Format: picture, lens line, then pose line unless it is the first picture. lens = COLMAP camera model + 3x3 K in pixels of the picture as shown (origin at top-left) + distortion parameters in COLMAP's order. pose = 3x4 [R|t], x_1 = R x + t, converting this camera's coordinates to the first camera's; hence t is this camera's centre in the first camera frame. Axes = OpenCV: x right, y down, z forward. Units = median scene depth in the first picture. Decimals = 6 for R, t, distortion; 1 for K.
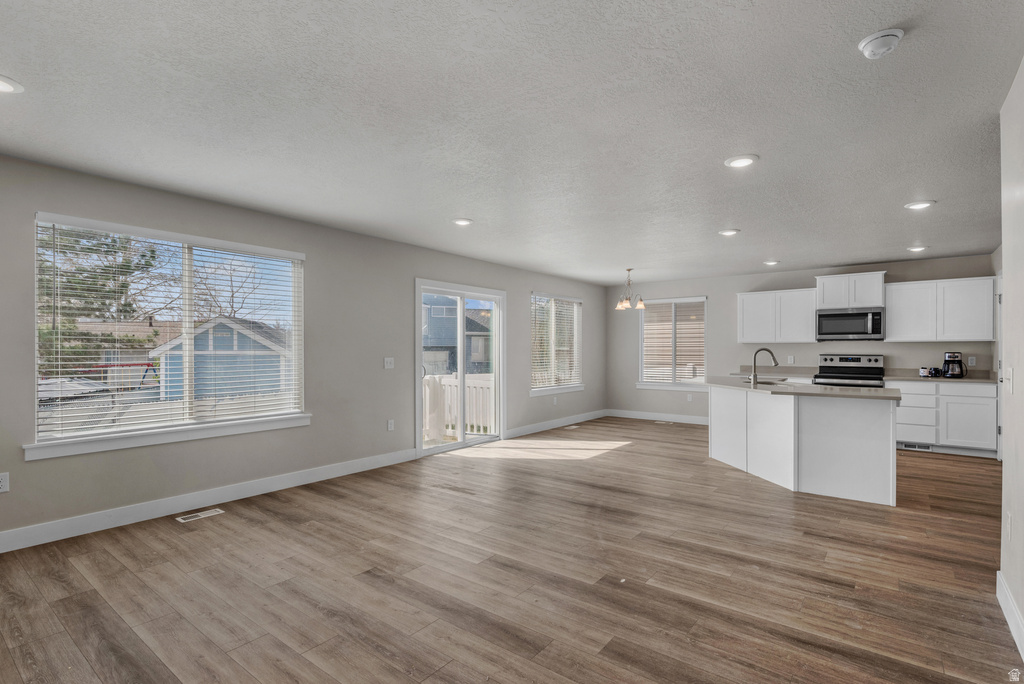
lens RADIAL K [[492.5, 0, 517.8], [0, 492.5, 349.7], [0, 0, 1]] dist [0.001575, 0.000865]
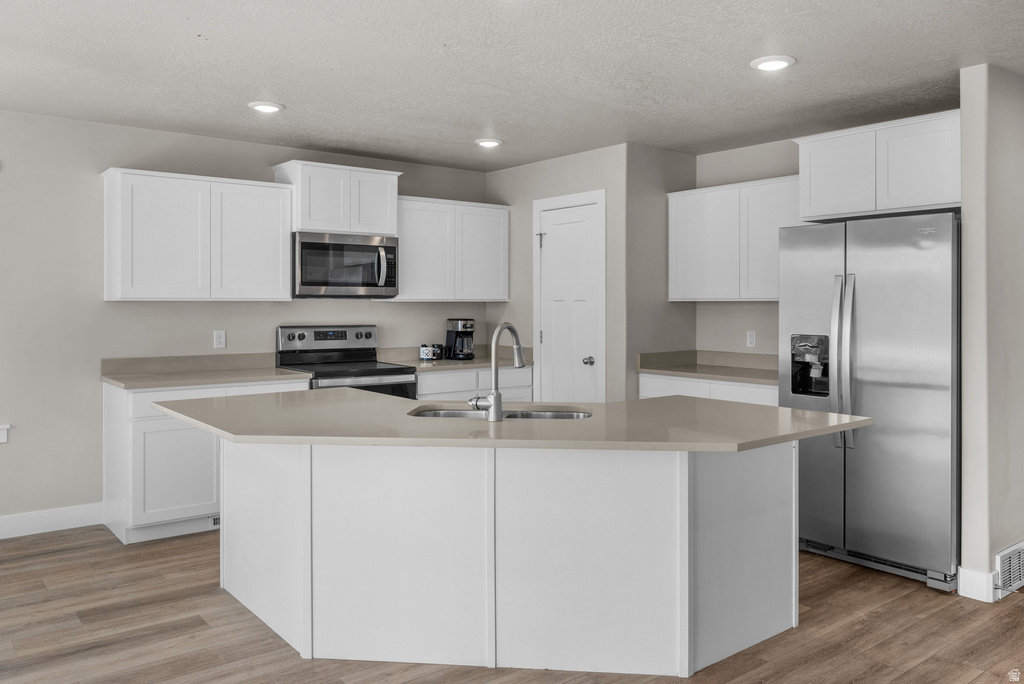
lens RADIAL K [[782.2, 0, 514.0], [0, 782.2, 304.0], [0, 0, 1]] dist [-0.004139, -0.002224]
pose [[0.242724, -0.000579, 0.970095, -0.074800], [-0.001915, 0.999998, 0.001076, -0.016047], [-0.970093, -0.002119, 0.242723, 0.736334]]
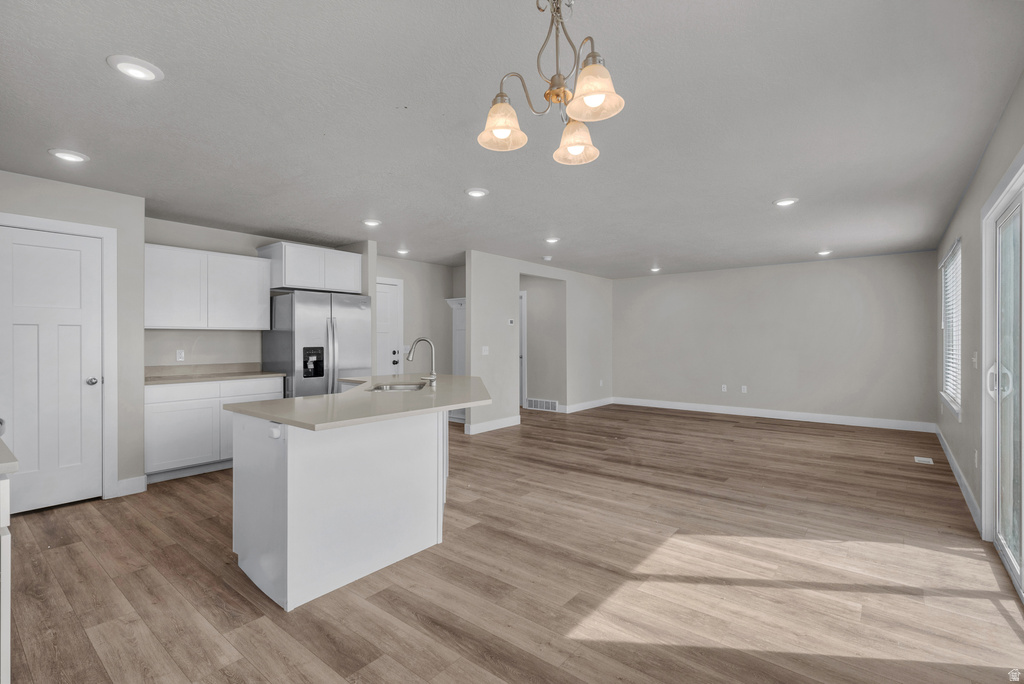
lens RADIAL K [[469.7, 0, 513.9], [0, 469.7, 341.2], [0, 0, 1]] dist [0.001033, -0.000268]
pose [[-0.999734, 0.001357, 0.023011, 0.297051], [0.001389, 0.999998, 0.001374, 0.000736], [-0.023009, 0.001406, -0.999734, 1.490687]]
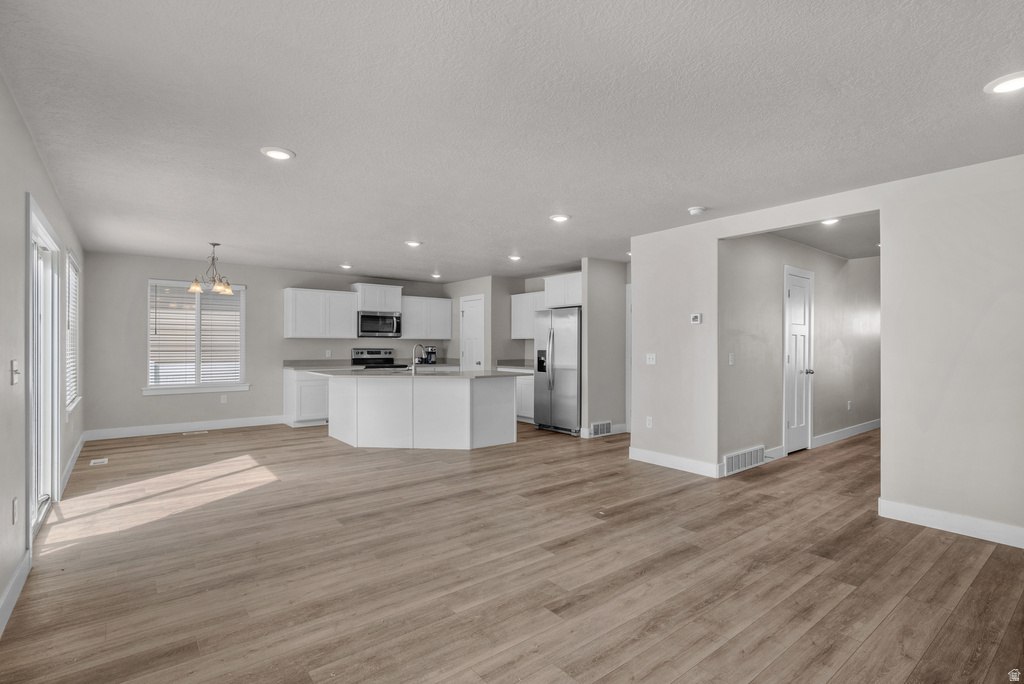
lens RADIAL K [[494.0, 0, 515.7], [0, 494.0, 342.6], [0, 0, 1]] dist [0.001003, 0.000379]
pose [[0.242790, 0.006404, 0.970058, -0.540735], [-0.002550, 0.999979, -0.005963, 0.001528], [-0.970076, -0.001026, 0.242801, 0.411564]]
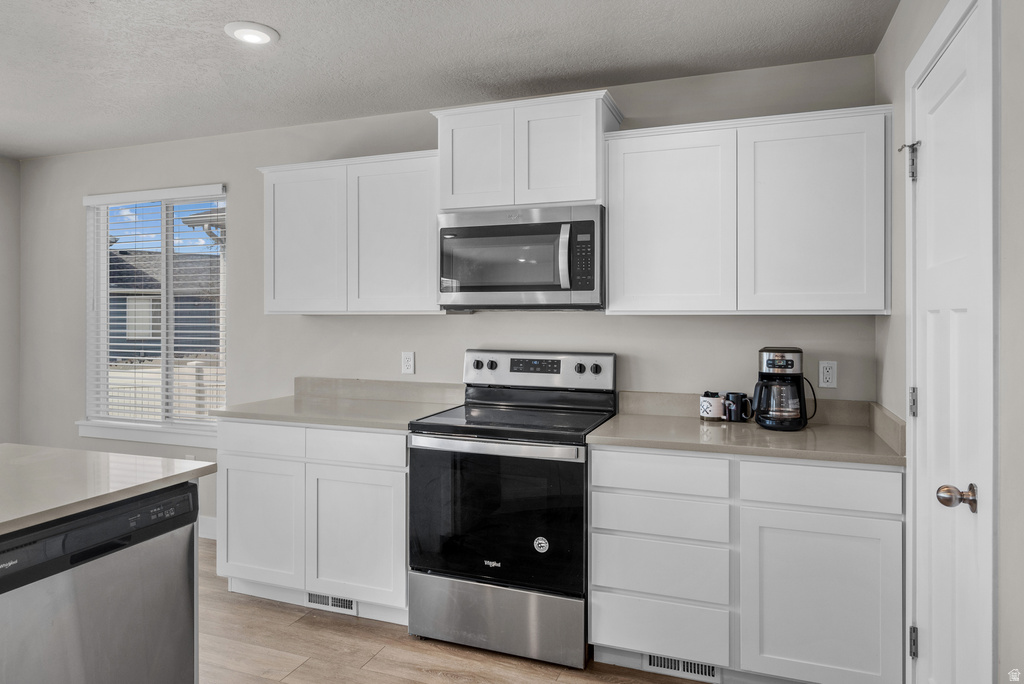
lens RADIAL K [[650.4, 0, 508.4], [0, 650.4, 303.2], [0, 0, 1]] dist [-0.004956, -0.002607]
pose [[0.957247, 0.006417, 0.289201, 0.625193], [-0.001238, 0.999836, -0.018089, -0.017412], [-0.289269, 0.016958, 0.957098, 0.684332]]
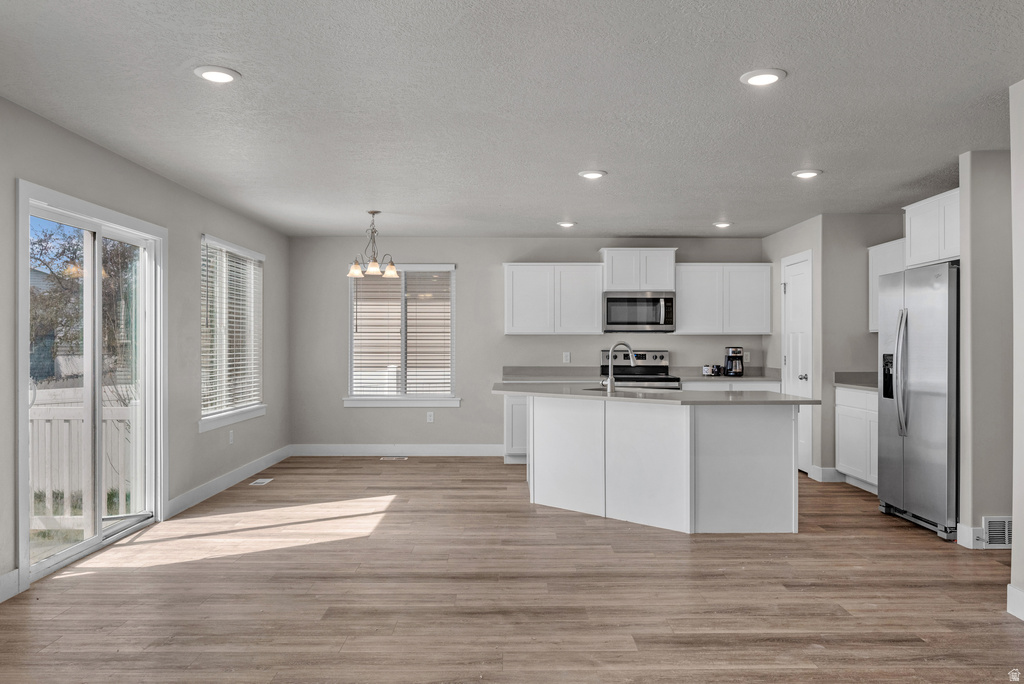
lens RADIAL K [[756.9, 0, 512.0], [0, 756.9, 342.0], [0, 0, 1]] dist [-0.002605, 0.001905]
pose [[0.790002, 0.002531, 0.613099, -0.264371], [-0.000243, 0.999993, -0.003816, 0.001581], [-0.613104, 0.002866, 0.789997, 0.195518]]
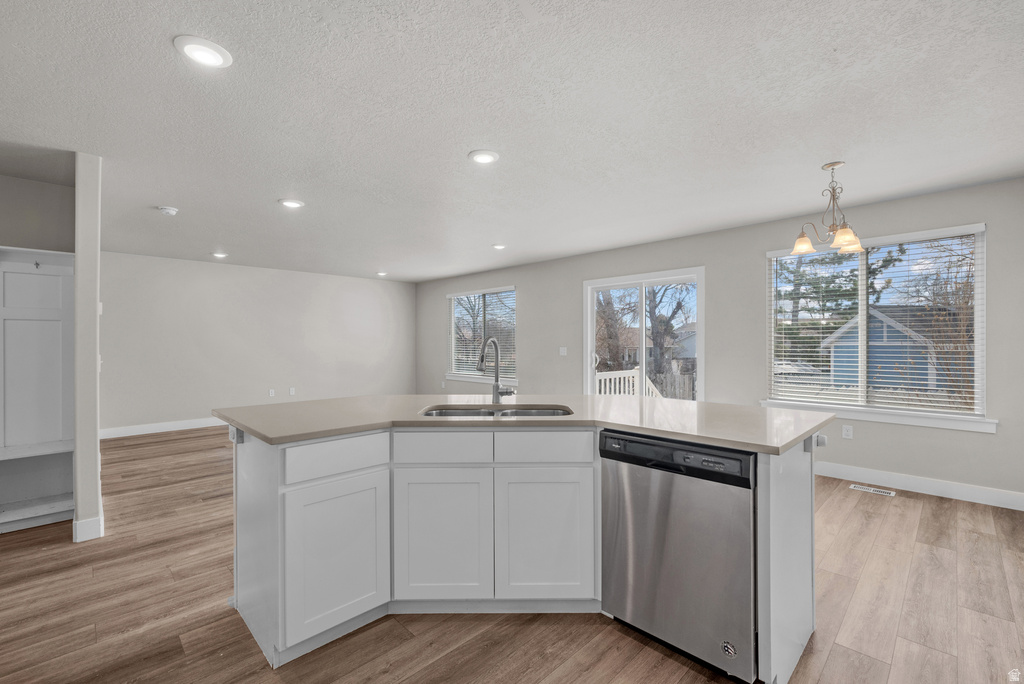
lens RADIAL K [[435.1, 0, 518.2], [0, 435.1, 343.0], [0, 0, 1]] dist [-0.002431, -0.000228]
pose [[-0.126704, 0.001331, -0.991940, 0.833365], [0.003150, 0.999995, 0.000939, 0.002400], [0.991936, -0.003005, -0.126707, 0.945005]]
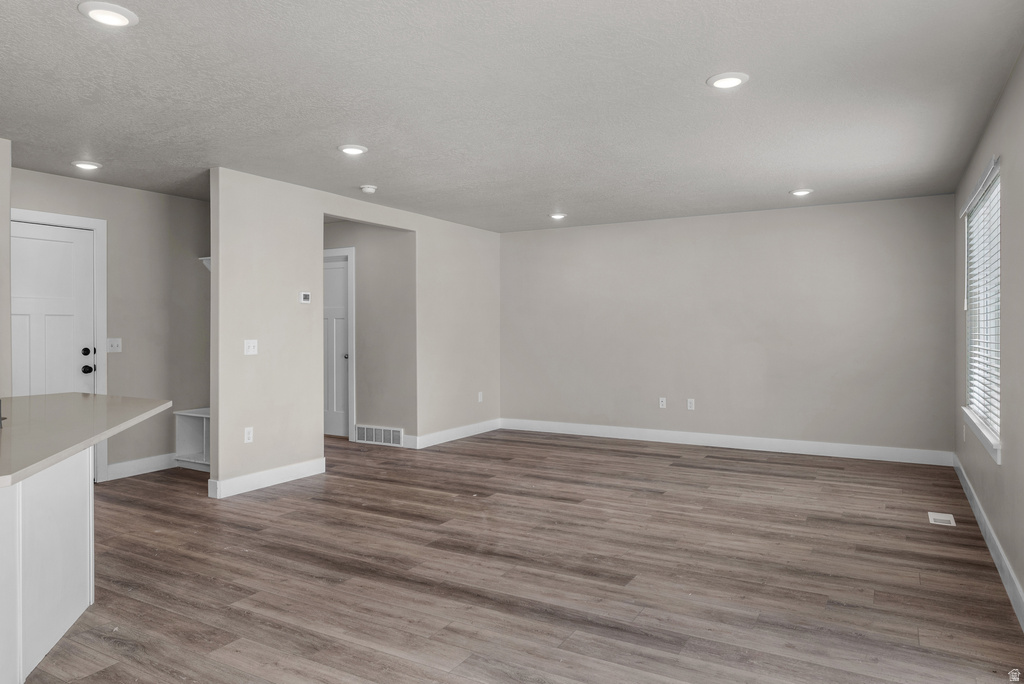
lens RADIAL K [[660.9, 0, 515.5], [0, 660.9, 331.9], [0, 0, 1]] dist [-0.002983, -0.000470]
pose [[-0.990803, 0.003605, -0.135267, 0.160016], [0.003123, 0.999988, 0.003782, 0.001583], [0.135279, 0.003325, -0.990802, 1.305324]]
